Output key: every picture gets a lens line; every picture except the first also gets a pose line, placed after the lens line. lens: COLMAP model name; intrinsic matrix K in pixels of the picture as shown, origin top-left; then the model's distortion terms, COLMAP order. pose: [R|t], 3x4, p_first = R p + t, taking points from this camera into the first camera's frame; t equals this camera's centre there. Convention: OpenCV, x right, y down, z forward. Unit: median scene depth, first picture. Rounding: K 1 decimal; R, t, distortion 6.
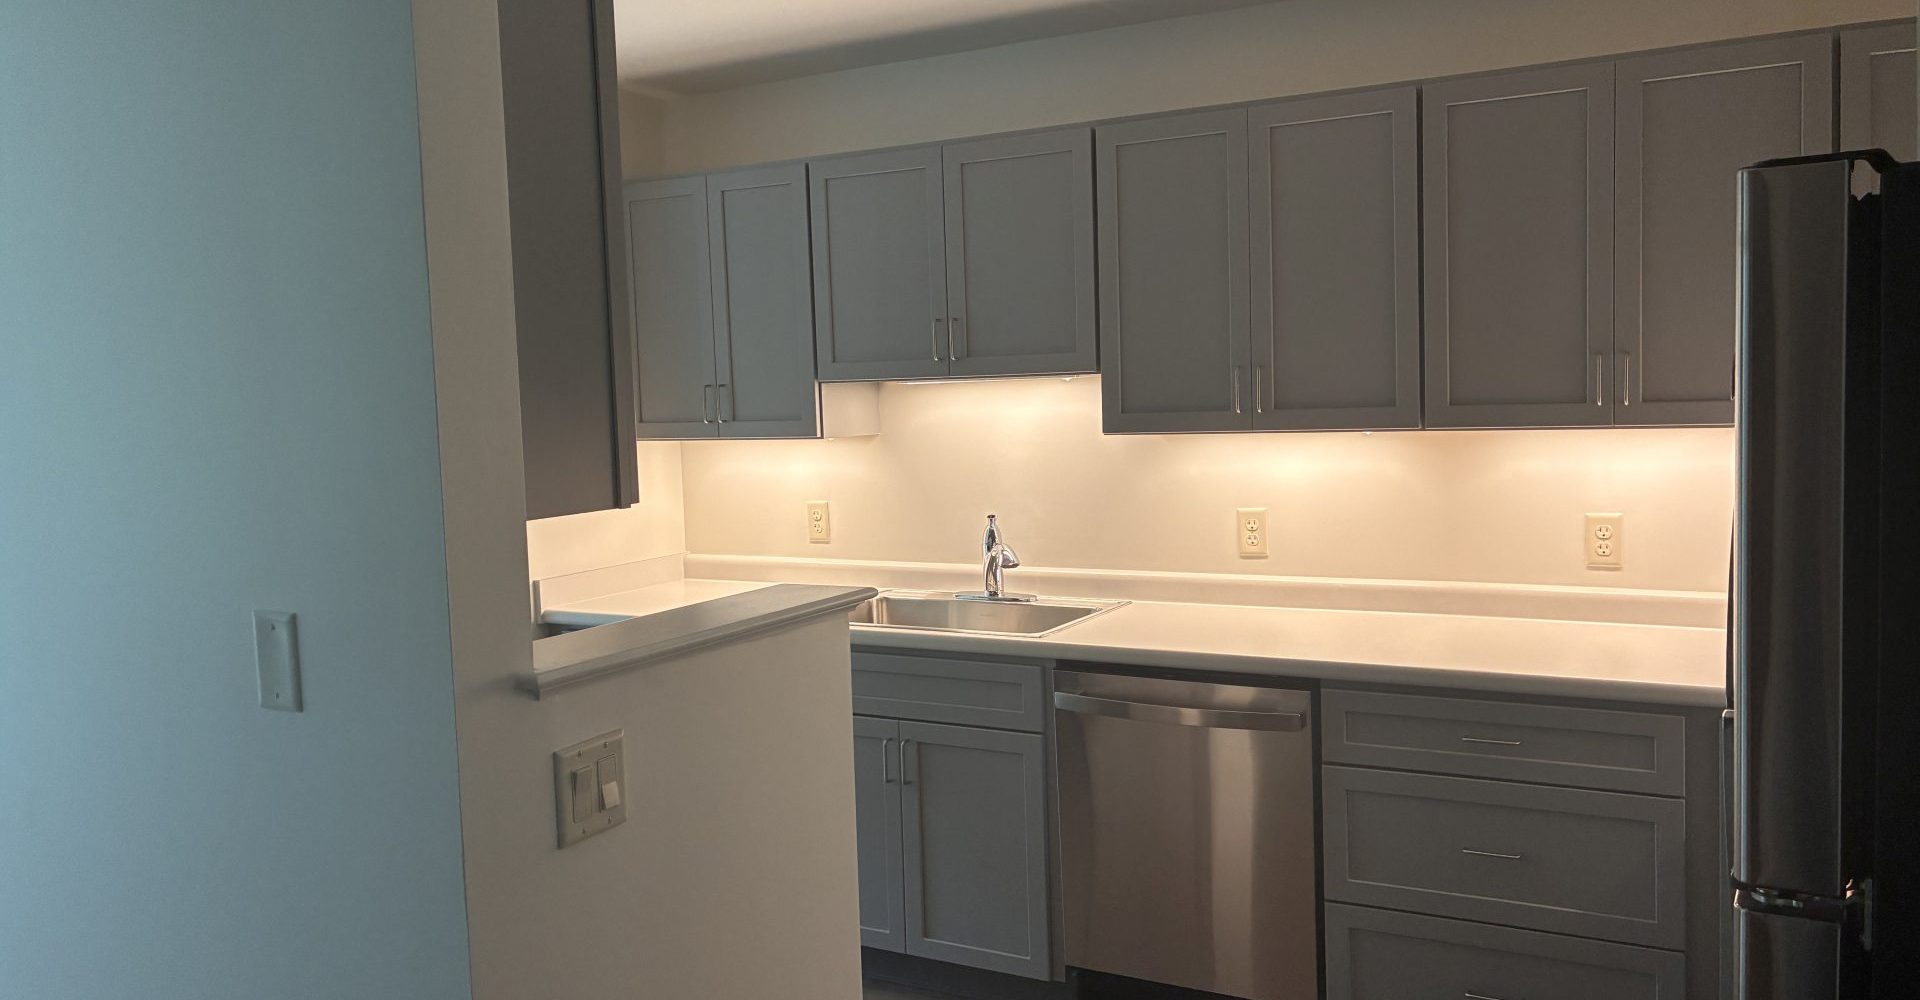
lens RADIAL K [[1504.5, 0, 960.0], [0, 1504.5, 500.0], [0, 0, 1]] dist [0.005683, 0.001313]
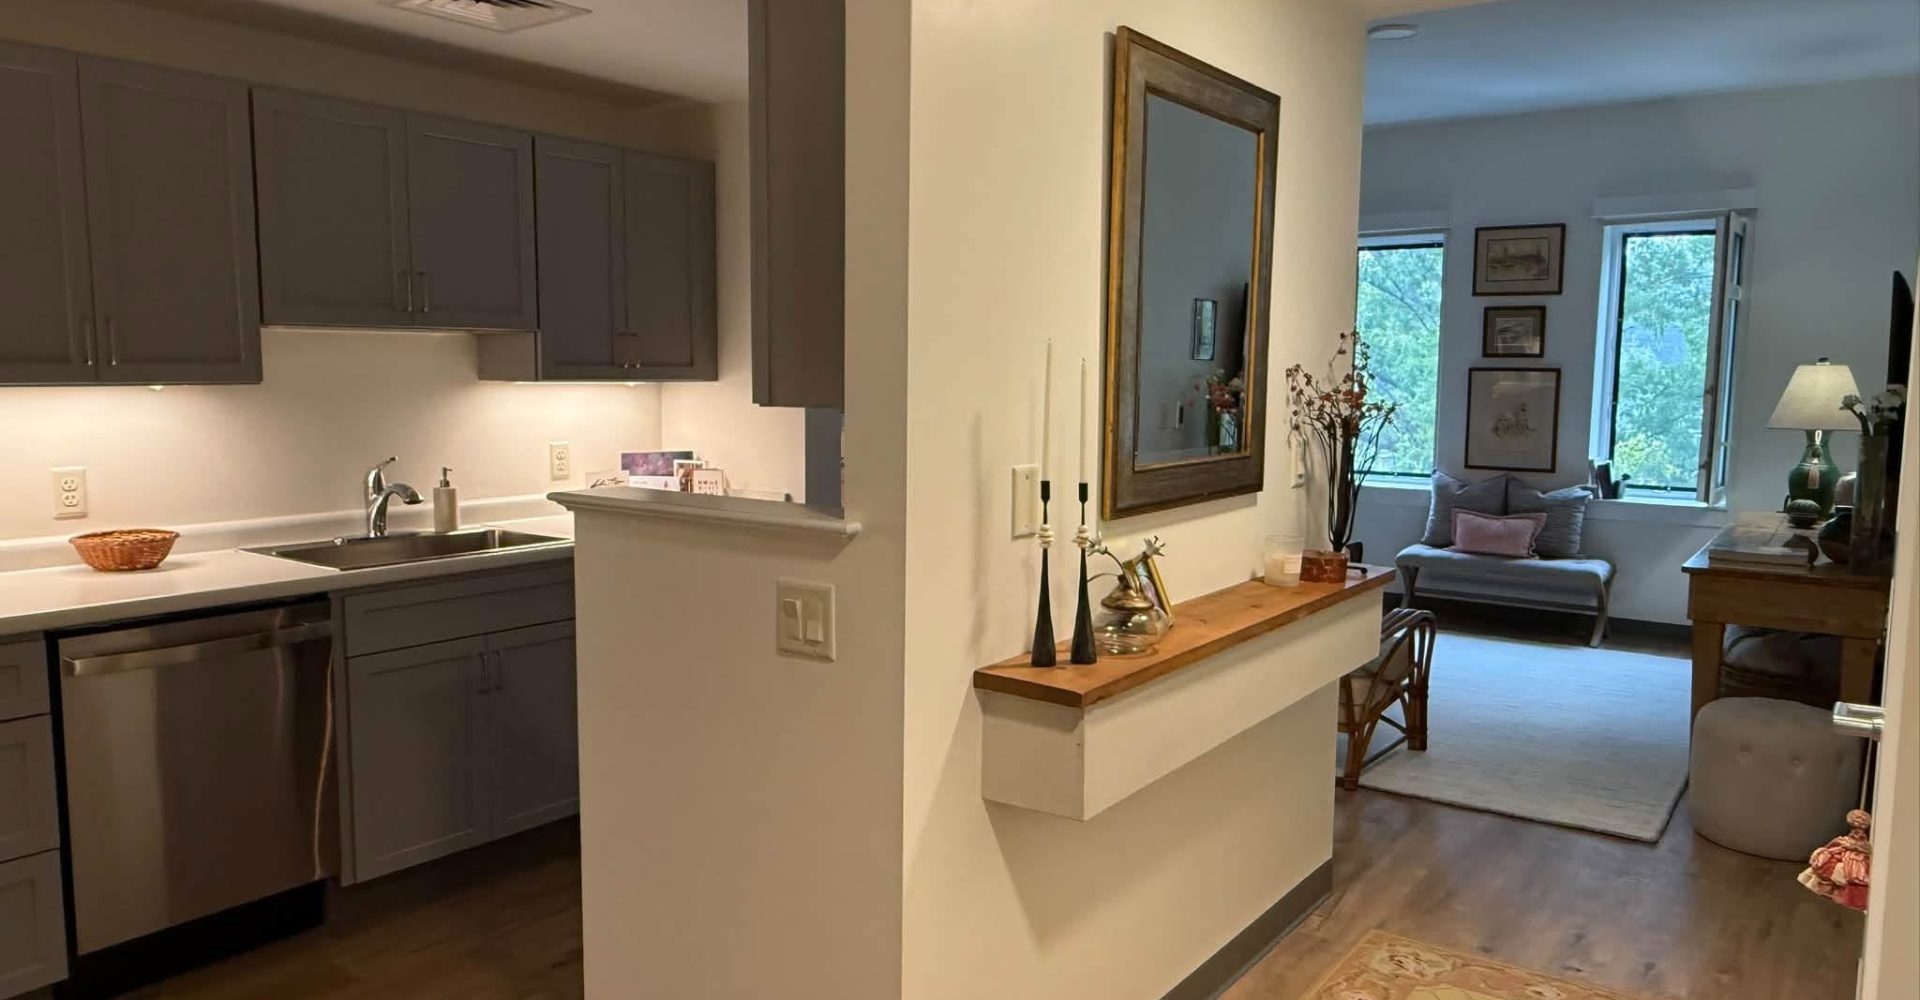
lens RADIAL K [[1328.7, 0, 960.0], [0, 1328.7, 500.0], [0, 0, 1]] dist [0.000176, 0.000026]
pose [[0.117208, -0.084002, 0.989548, -0.769488], [0.055077, 0.995433, 0.077977, -0.011818], [-0.991579, 0.045362, 0.121300, 0.423480]]
